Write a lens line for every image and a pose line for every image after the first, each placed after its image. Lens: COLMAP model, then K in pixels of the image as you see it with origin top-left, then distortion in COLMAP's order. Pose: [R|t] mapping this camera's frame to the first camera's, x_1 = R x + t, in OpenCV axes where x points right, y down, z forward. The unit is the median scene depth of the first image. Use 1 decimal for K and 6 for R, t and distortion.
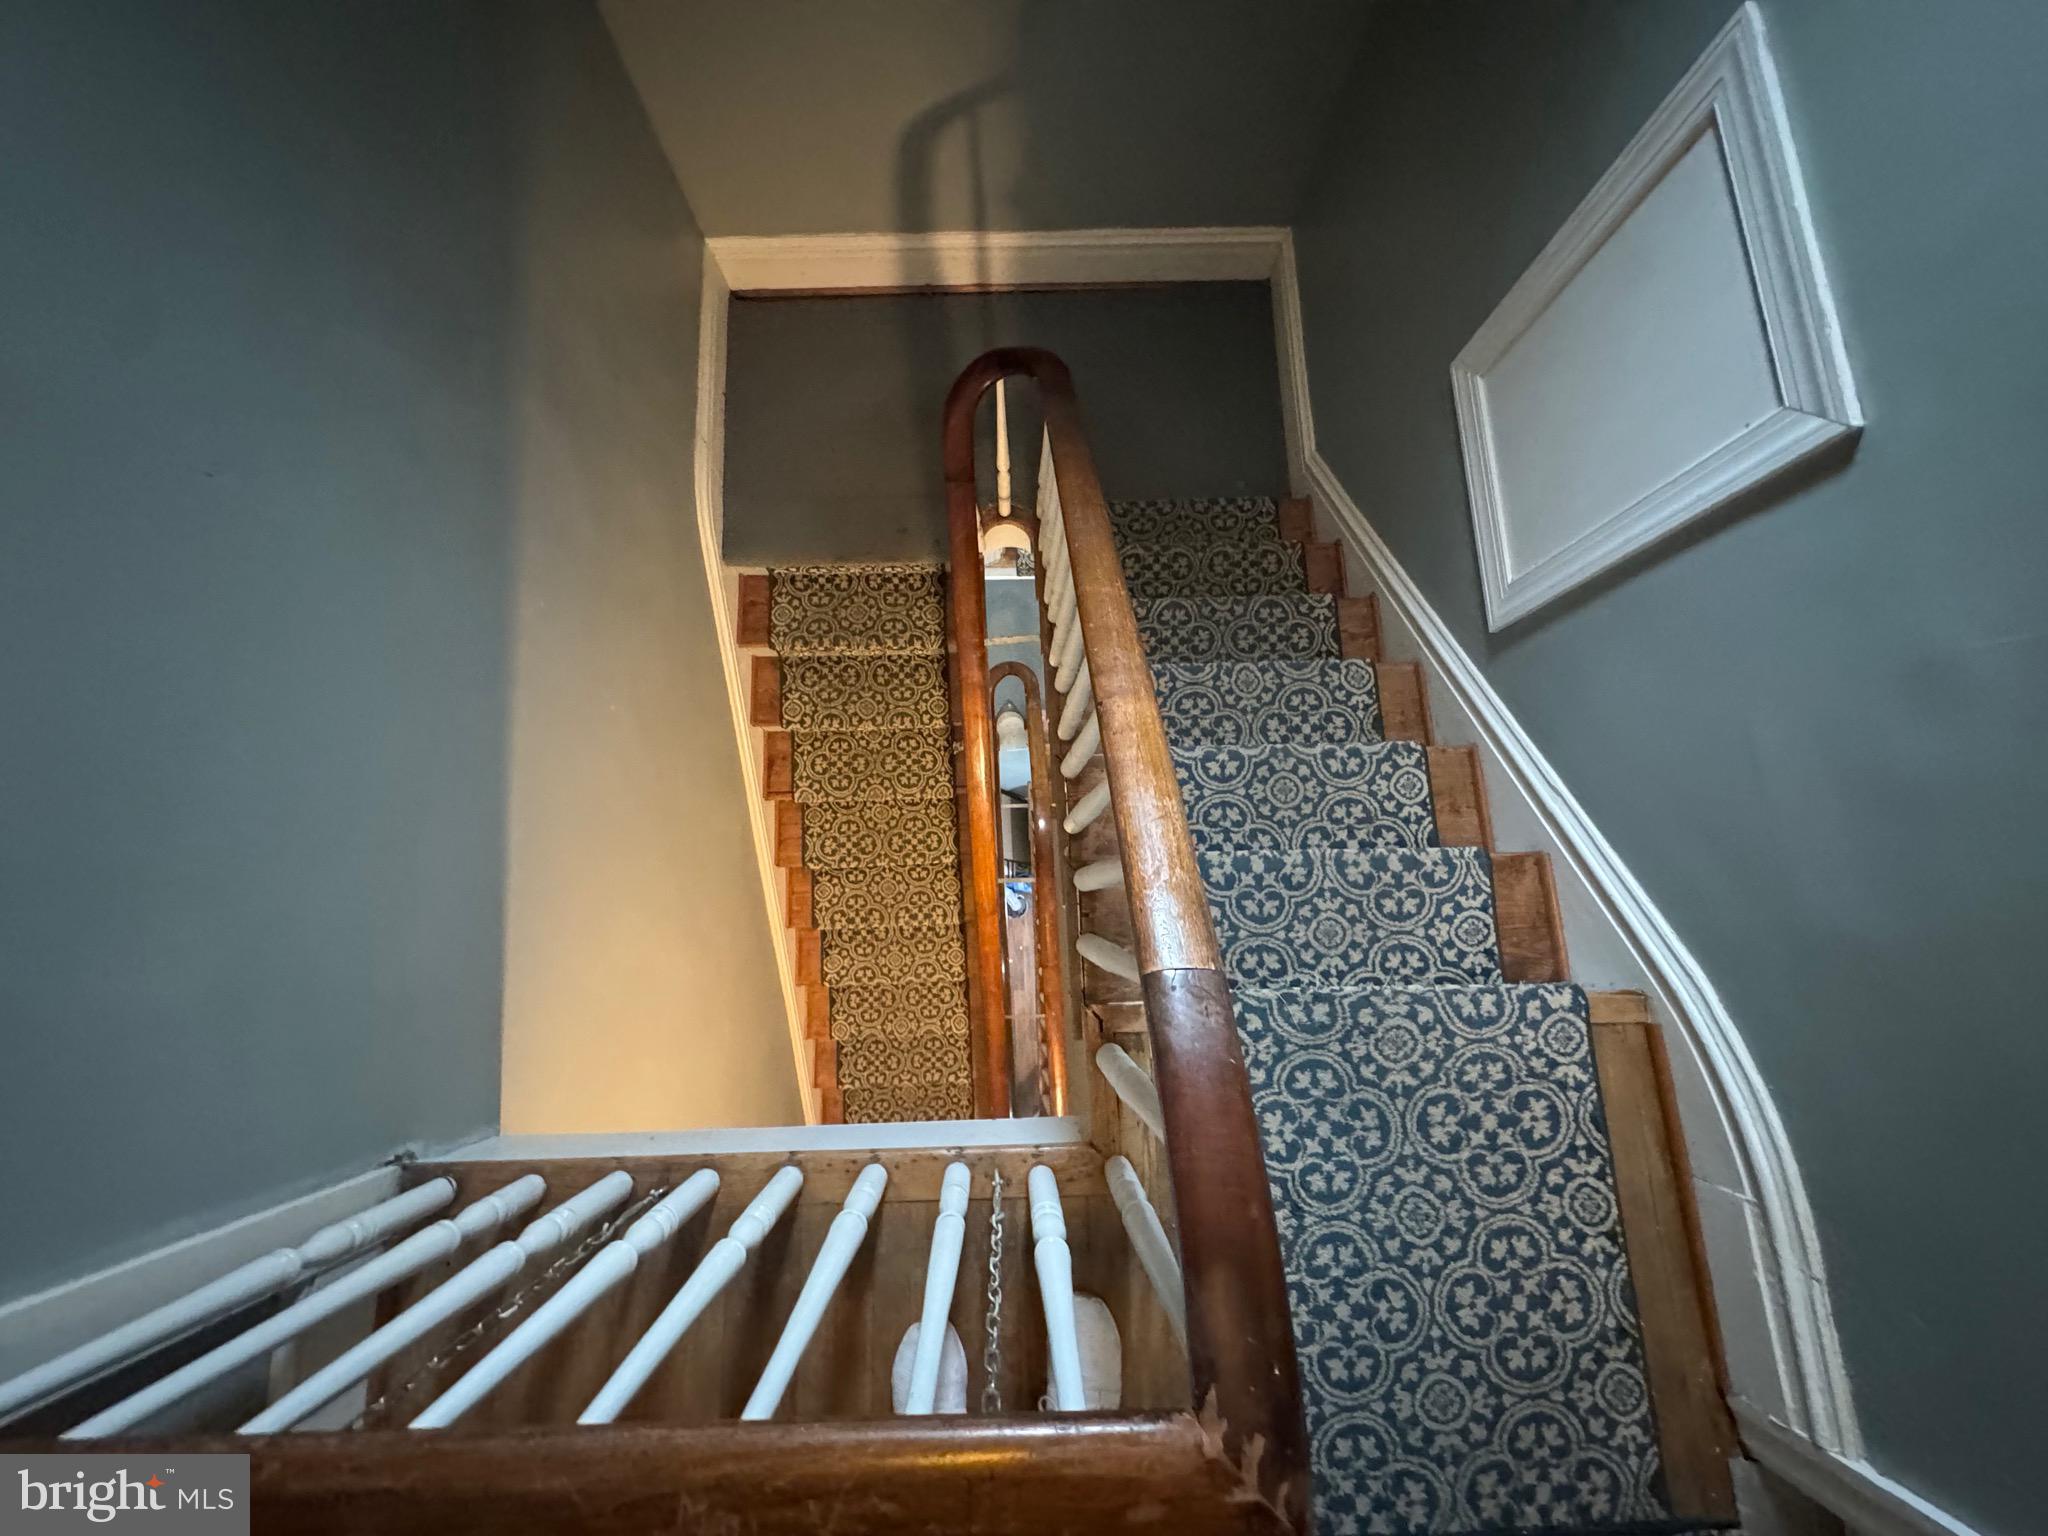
lens RADIAL K [[818.5, 0, 1024.0], [0, 818.5, 768.0], [0, 0, 1]] dist [0.000863, -0.000029]
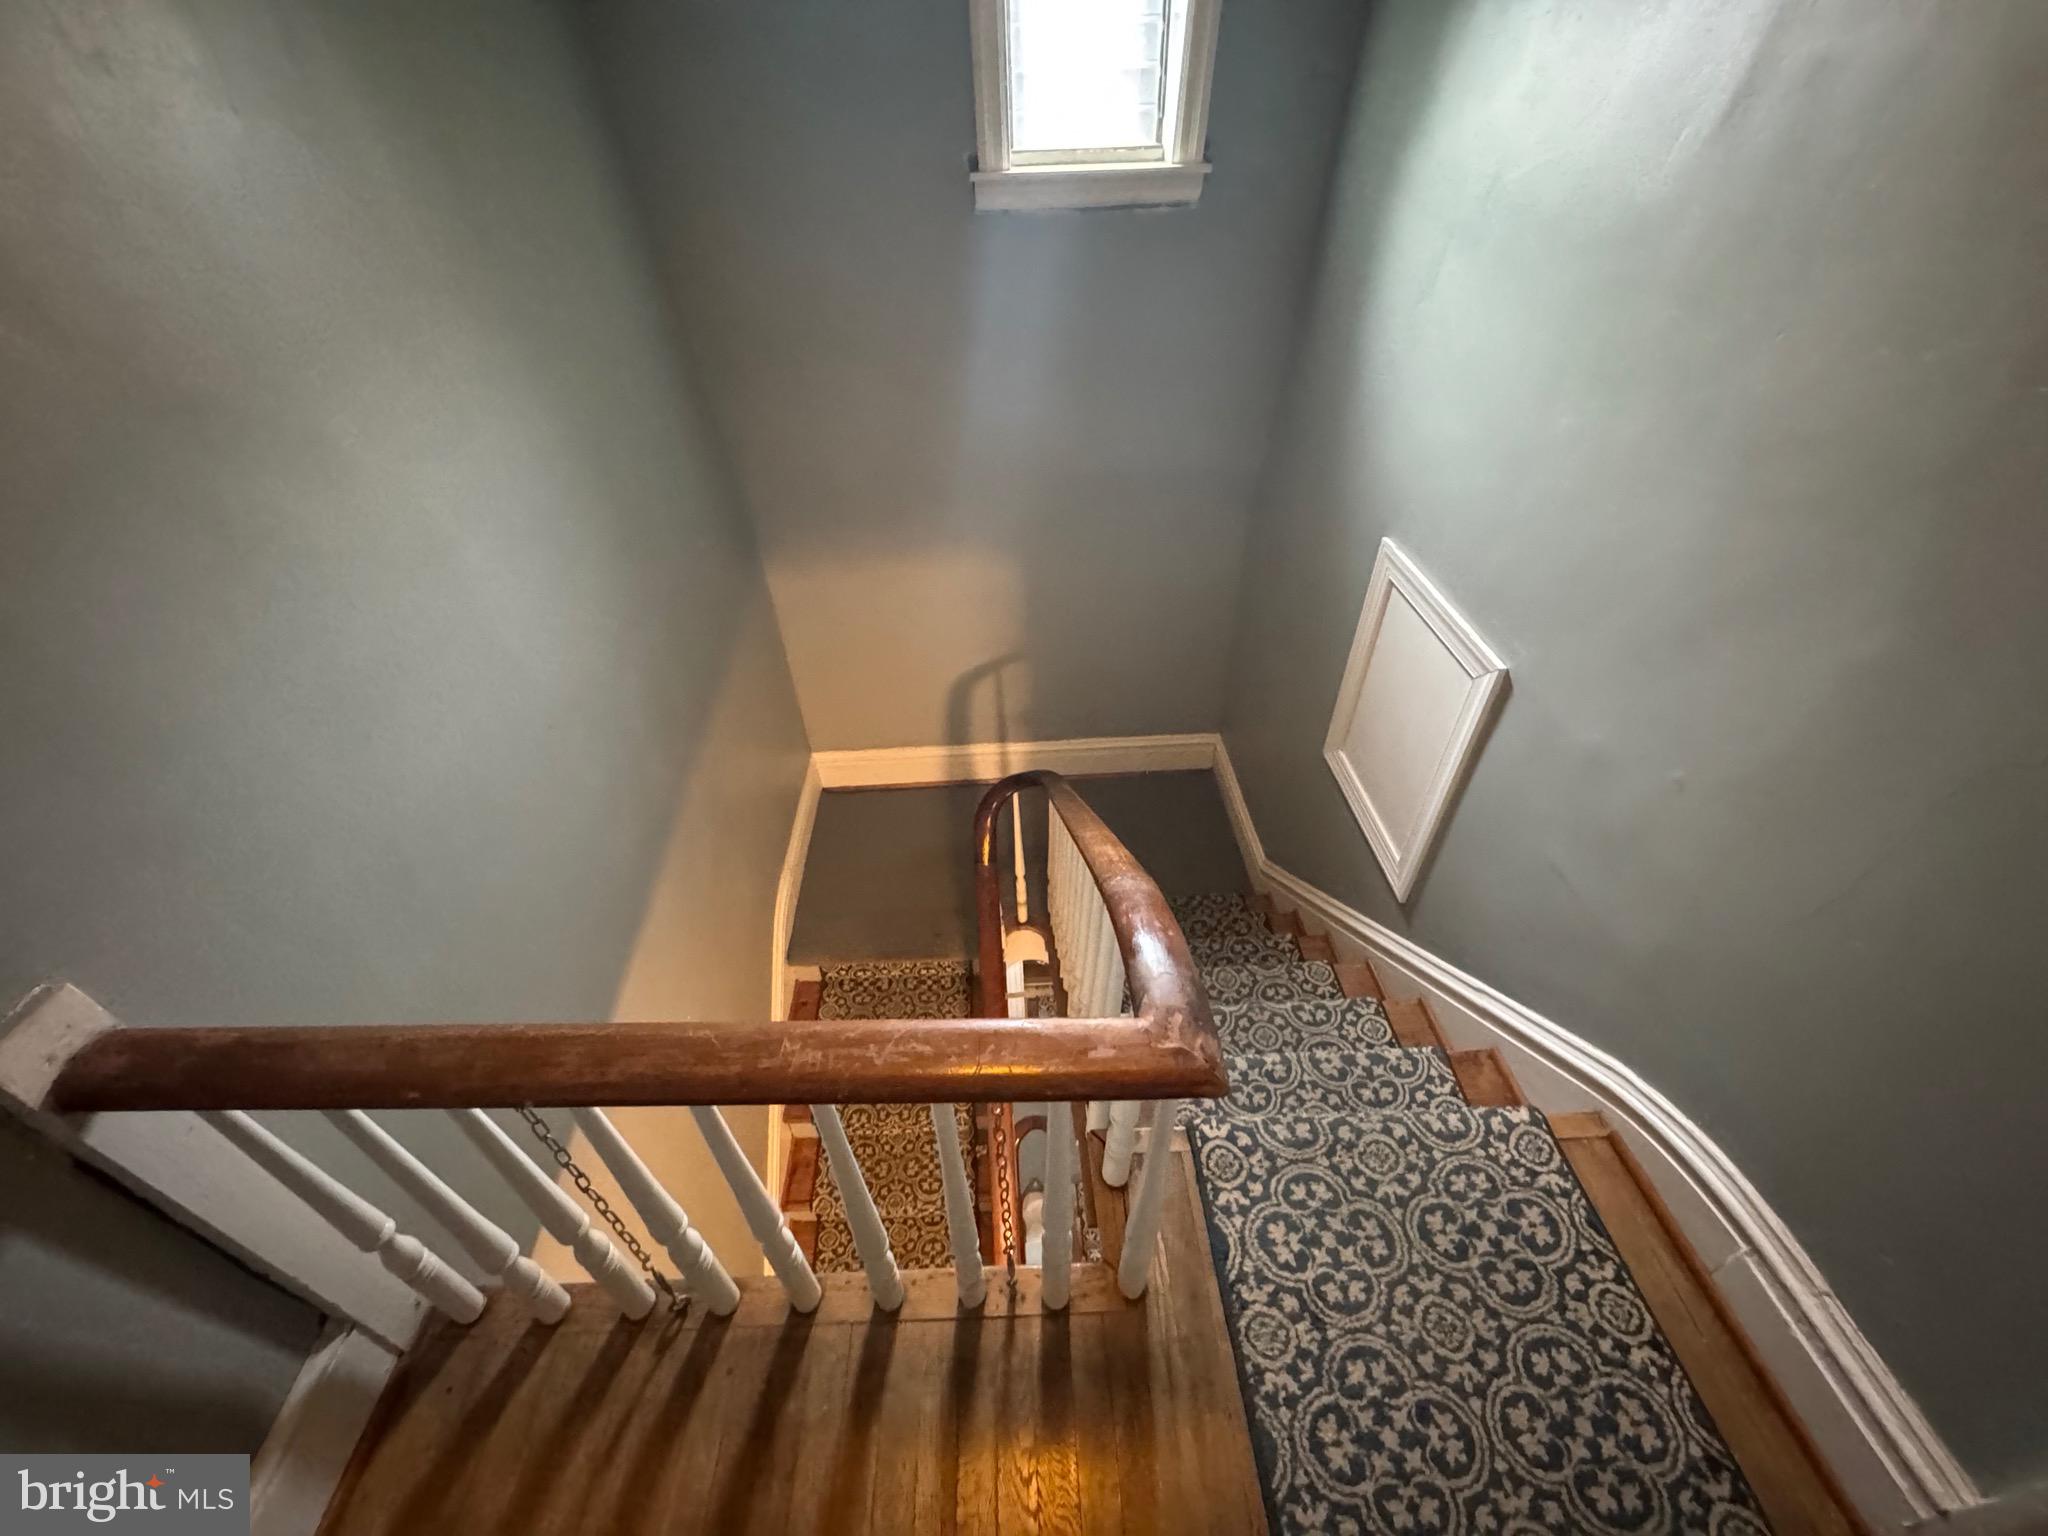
lens RADIAL K [[818.5, 0, 1024.0], [0, 818.5, 768.0], [0, 0, 1]] dist [0.000863, -0.000029]
pose [[0.999110, -0.036713, -0.020770, 0.026462], [0.015340, 0.774932, -0.631859, 0.622491], [0.039293, 0.630978, 0.774805, -0.186168]]
